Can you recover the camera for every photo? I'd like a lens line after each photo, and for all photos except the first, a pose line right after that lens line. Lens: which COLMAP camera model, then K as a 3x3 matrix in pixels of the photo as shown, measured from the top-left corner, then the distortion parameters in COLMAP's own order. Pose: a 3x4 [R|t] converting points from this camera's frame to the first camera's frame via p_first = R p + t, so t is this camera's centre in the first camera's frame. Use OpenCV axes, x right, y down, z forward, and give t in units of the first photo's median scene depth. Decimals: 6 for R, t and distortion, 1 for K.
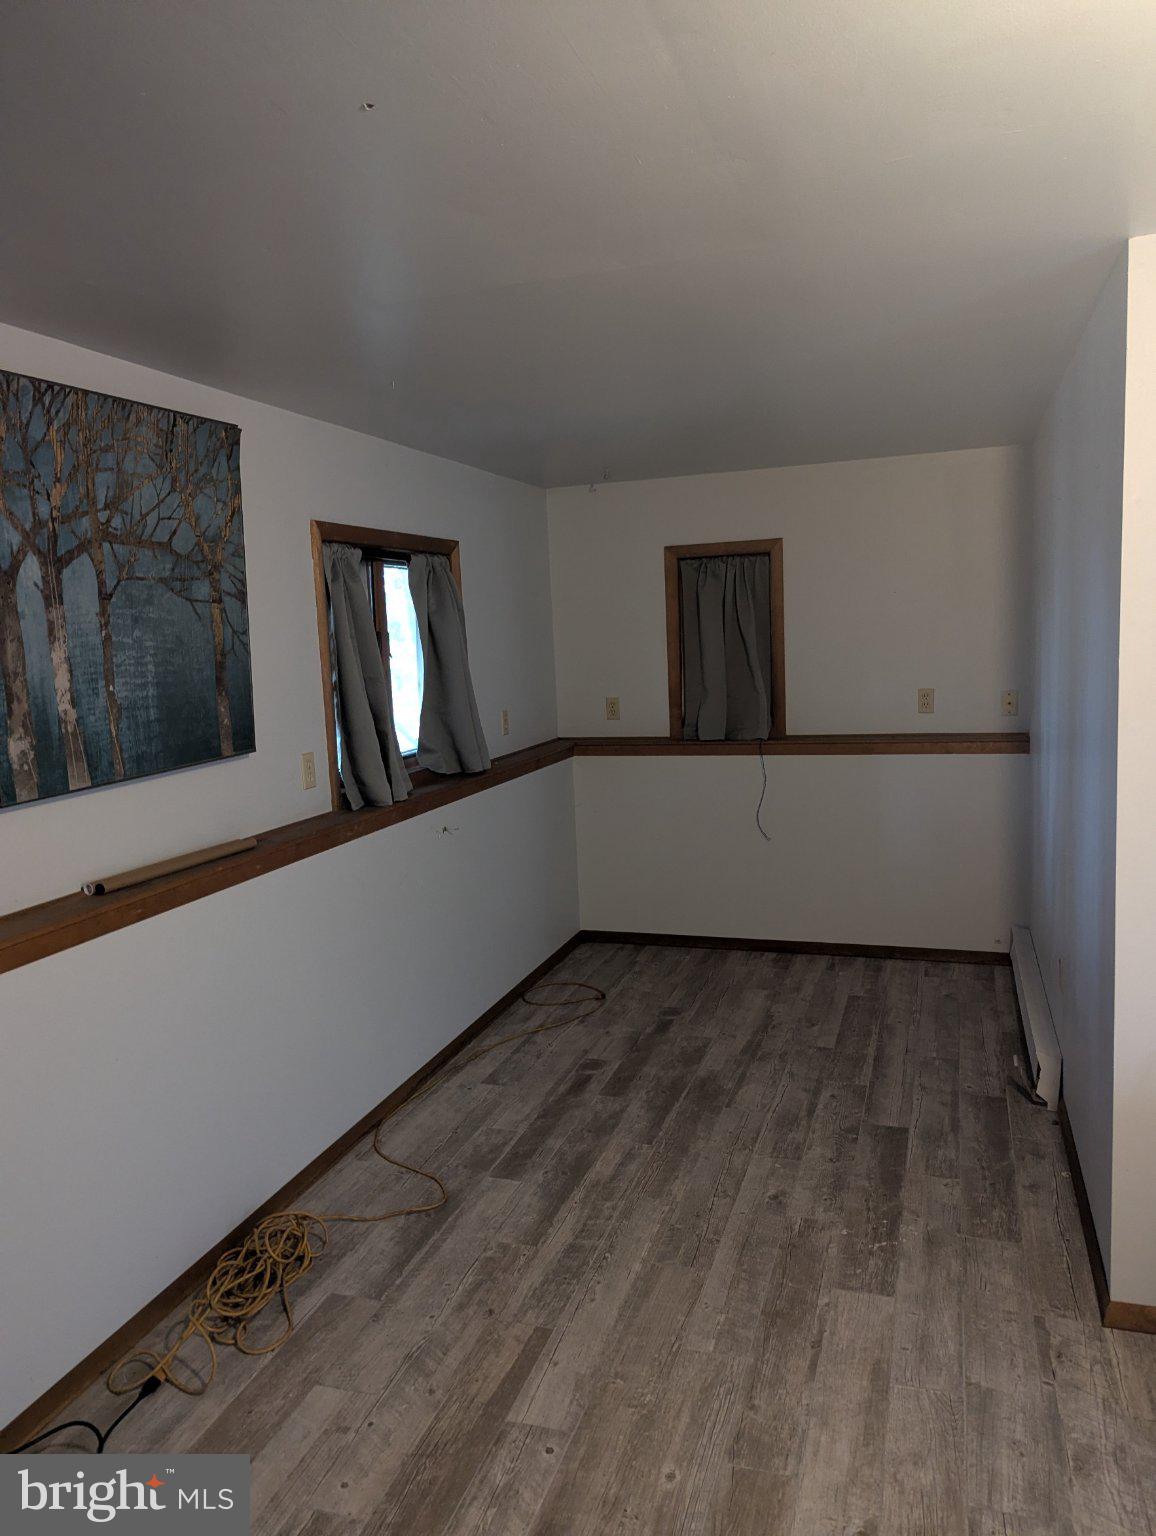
lens RADIAL K [[1083.8, 0, 587.8], [0, 1083.8, 760.4], [0, 0, 1]] dist [0.043945, -0.032297]
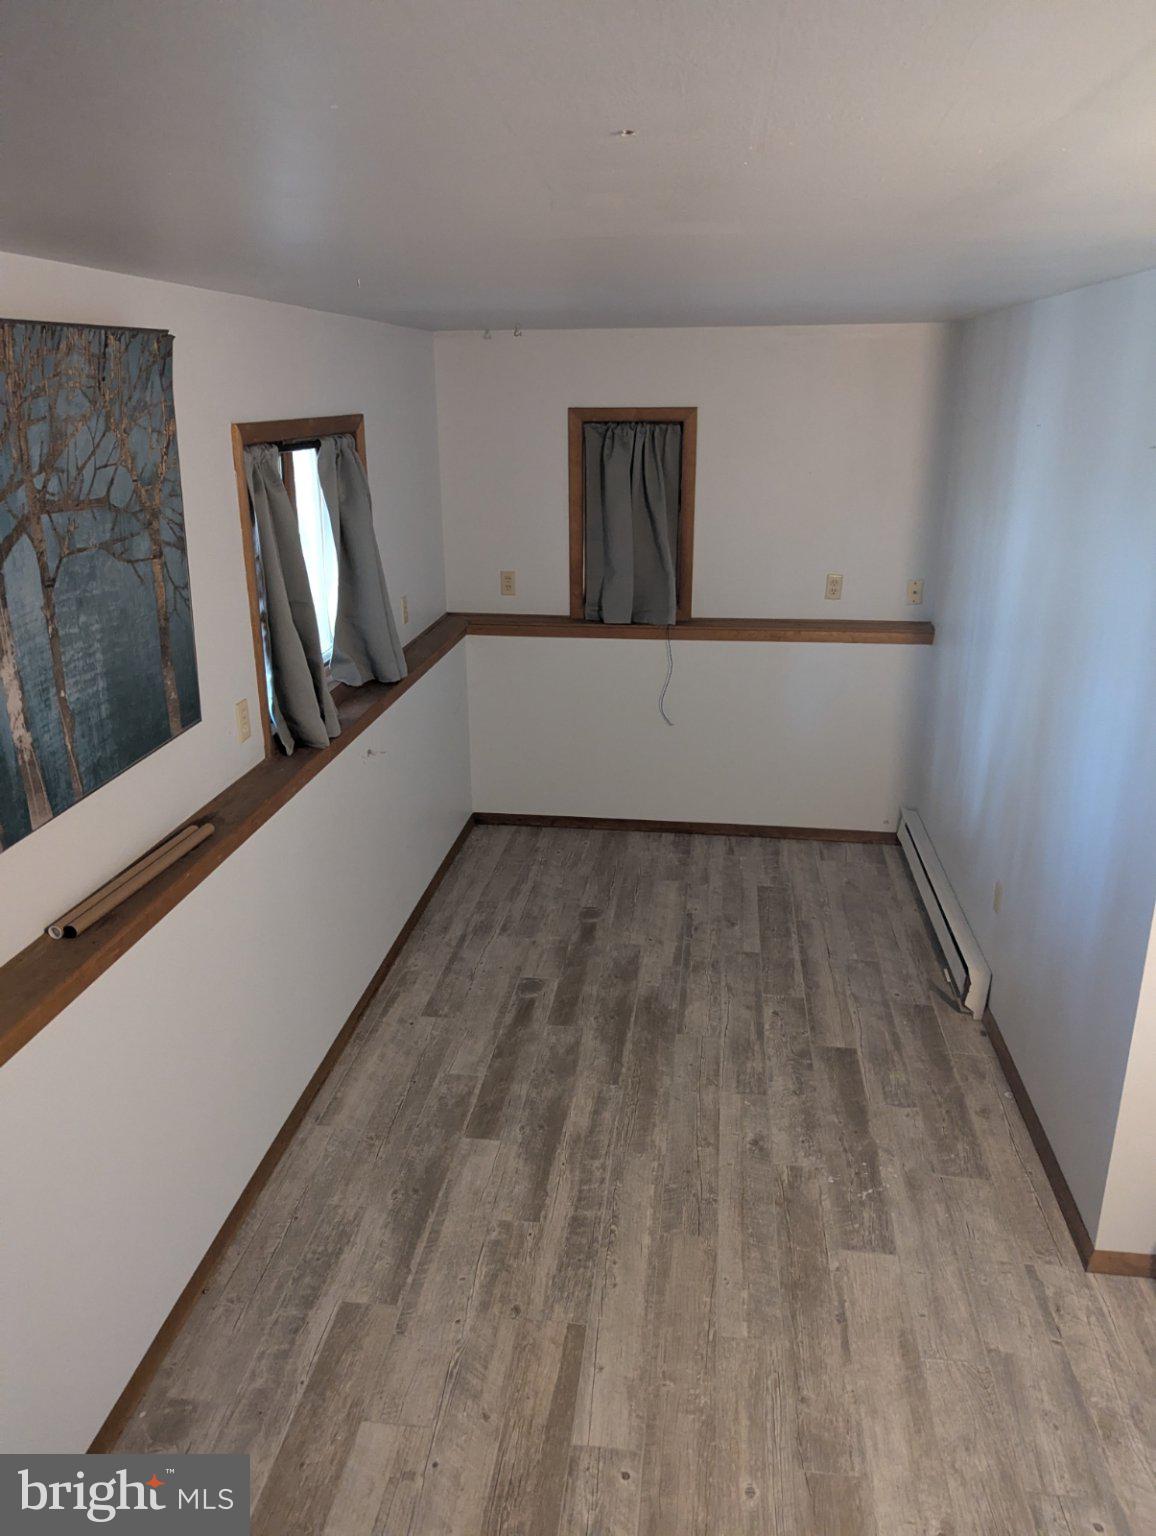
lens RADIAL K [[1083.8, 0, 570.9], [0, 1083.8, 742.9], [0, 0, 1]] dist [0.043945, -0.032297]
pose [[0.981877, -0.021799, 0.188259, -0.192175], [-0.014464, 0.981845, 0.189131, -0.168923], [-0.188965, -0.188426, 0.963736, 0.115200]]
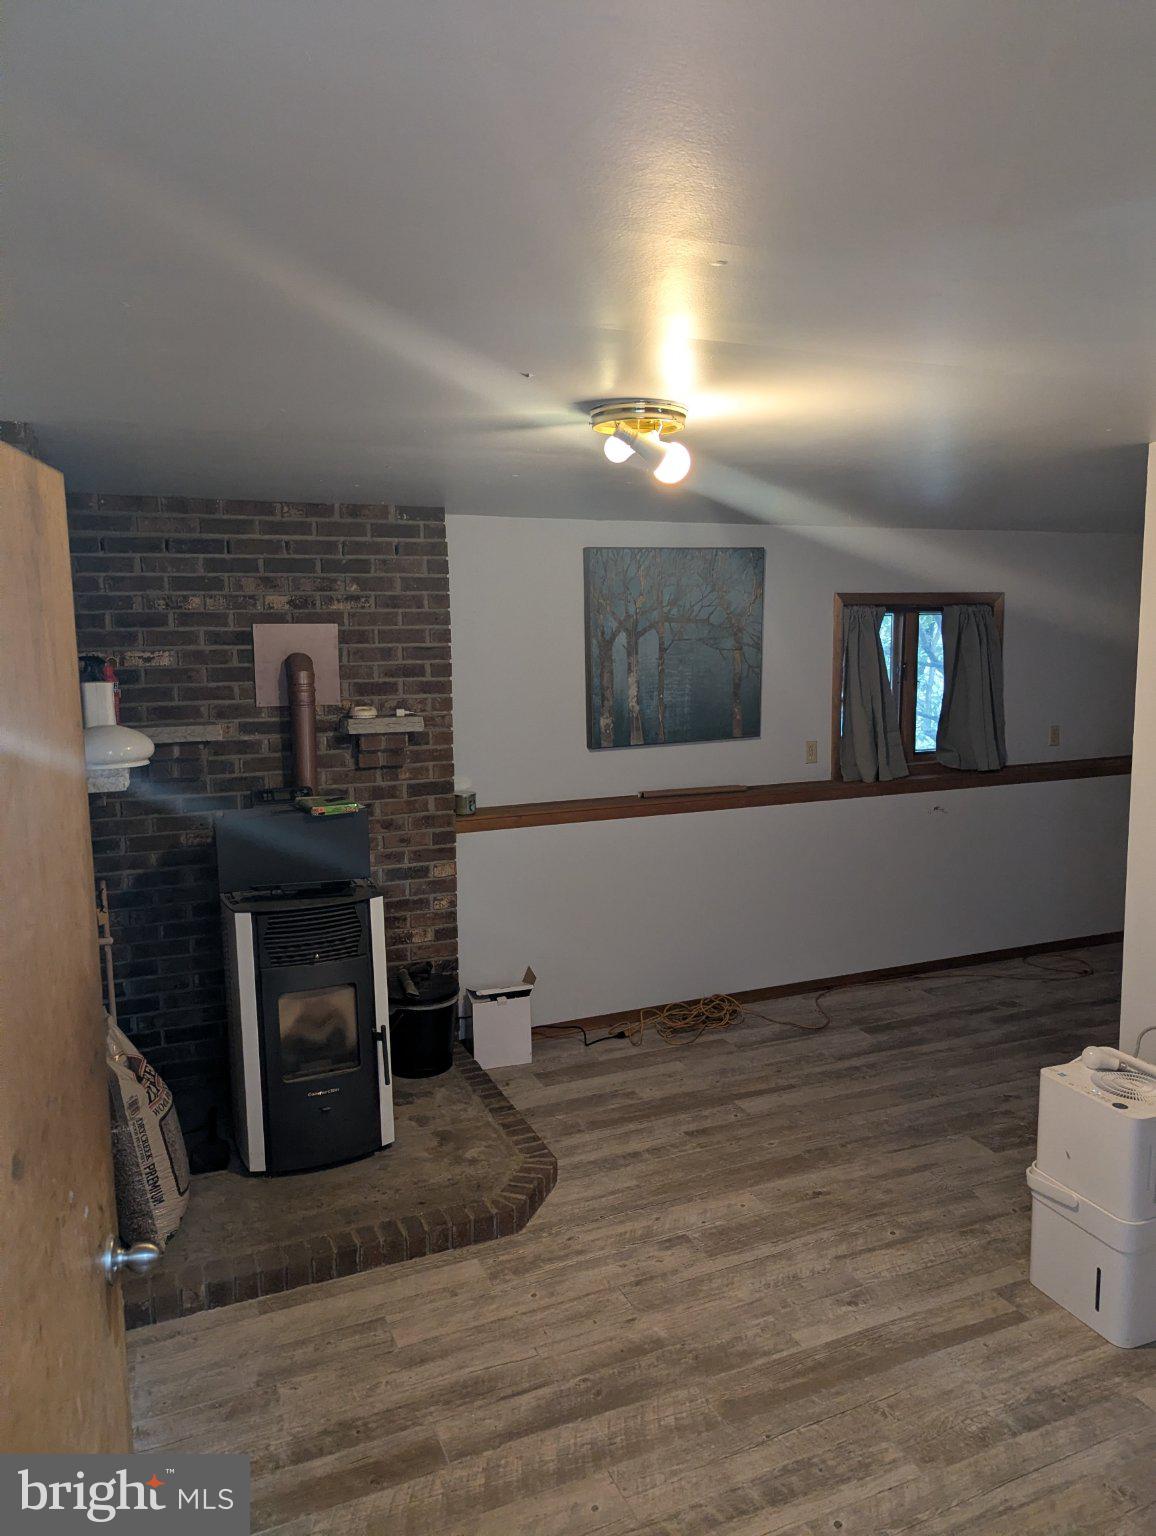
lens RADIAL K [[1083.8, 0, 579.8], [0, 1083.8, 755.7], [0, 0, 1]] dist [0.043945, -0.032297]
pose [[0.657907, 0.123147, -0.742963, 0.821981], [-0.105808, 0.991869, 0.070709, -0.072706], [0.745630, 0.032091, 0.665587, -0.357663]]
